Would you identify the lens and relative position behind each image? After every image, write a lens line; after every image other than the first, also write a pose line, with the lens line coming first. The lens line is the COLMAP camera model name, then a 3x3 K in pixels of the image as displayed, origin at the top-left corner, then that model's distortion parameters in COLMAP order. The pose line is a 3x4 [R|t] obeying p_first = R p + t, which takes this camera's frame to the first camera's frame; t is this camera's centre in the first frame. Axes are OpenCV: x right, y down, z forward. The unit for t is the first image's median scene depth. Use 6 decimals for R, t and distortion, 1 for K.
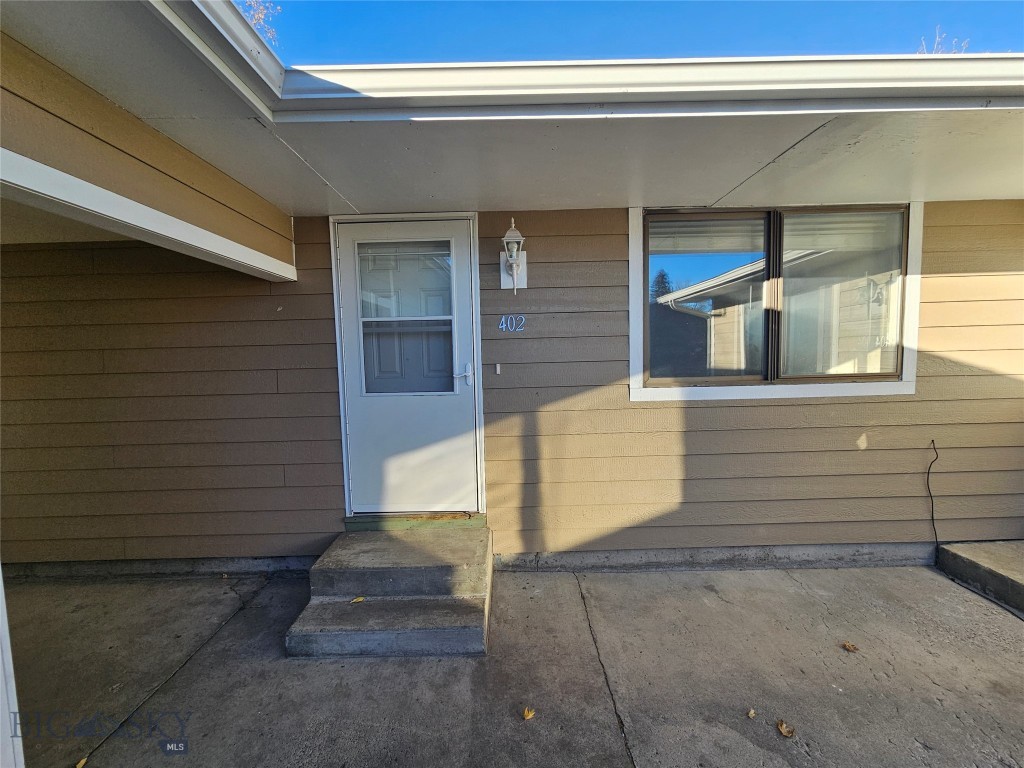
lens RADIAL K [[420.1, 0, 504.5], [0, 420.1, 387.1], [0, 0, 1]] dist [-0.006920, 0.003443]
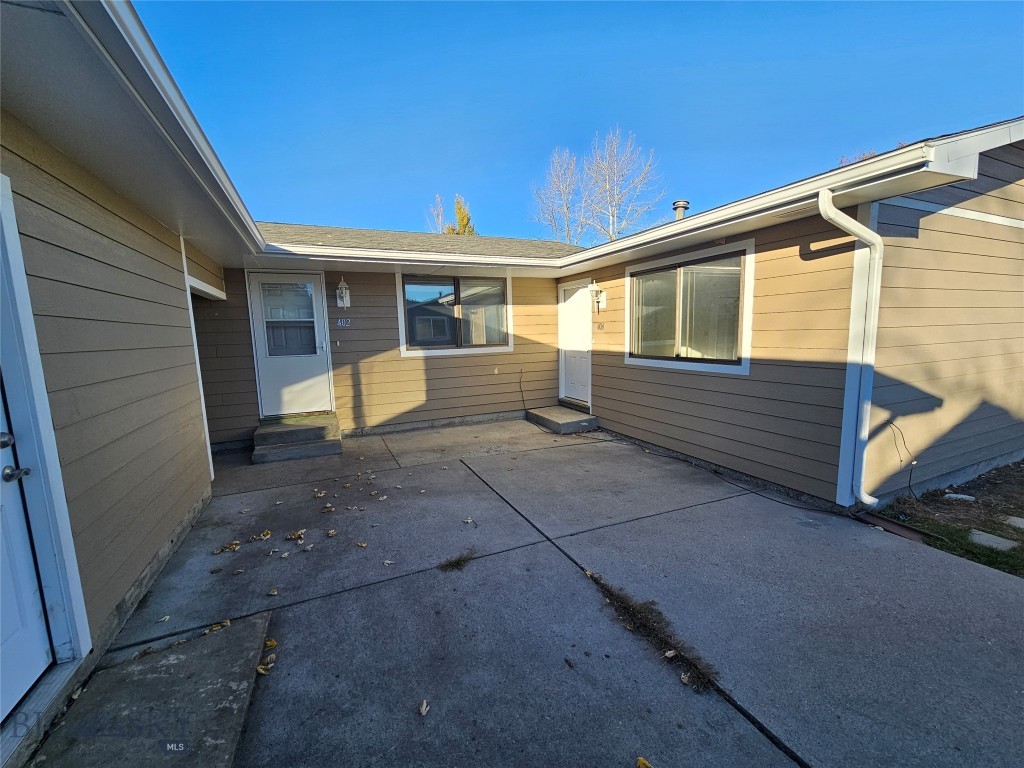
lens RADIAL K [[420.1, 0, 513.7], [0, 420.1, 388.0], [0, 0, 1]] dist [-0.006920, 0.003443]
pose [[0.903393, -0.056608, 0.425061, -0.129834], [0.039082, 0.997992, 0.049847, 0.113669], [-0.427029, -0.028419, 0.903791, -1.350190]]
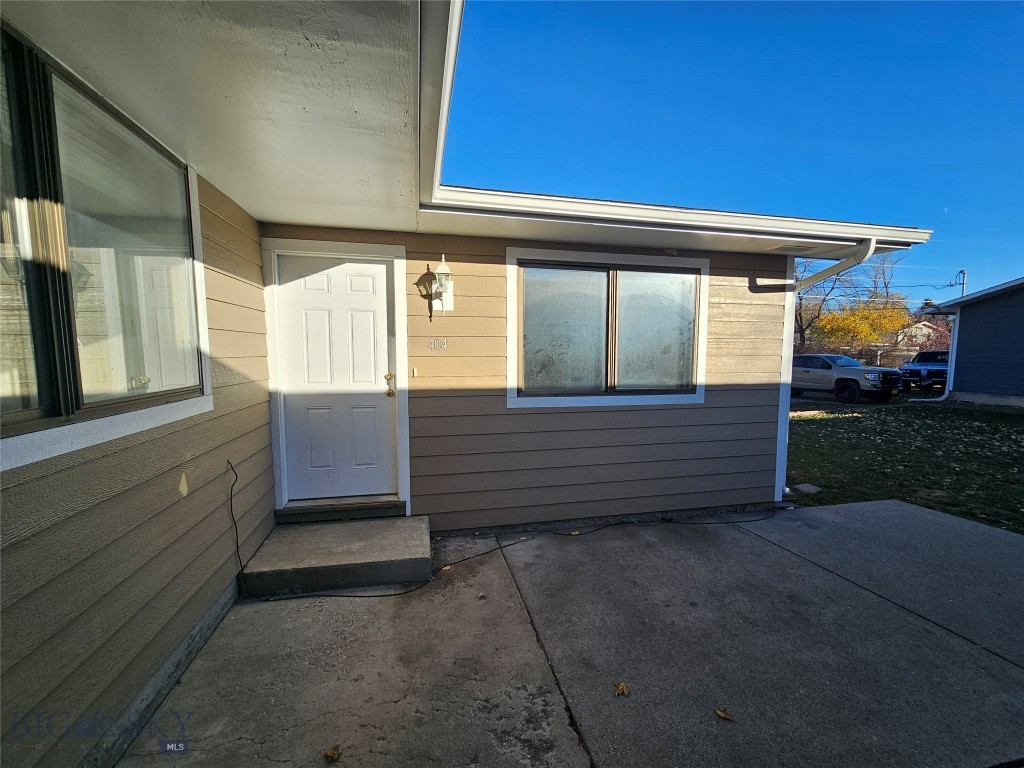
lens RADIAL K [[420.1, 0, 519.1], [0, 420.1, 386.9], [0, 0, 1]] dist [-0.006920, 0.003443]
pose [[-0.230802, -0.058850, 0.971219, 0.049748], [0.081683, 0.993474, 0.079610, -0.044653], [-0.969566, 0.097707, -0.224489, 0.604179]]
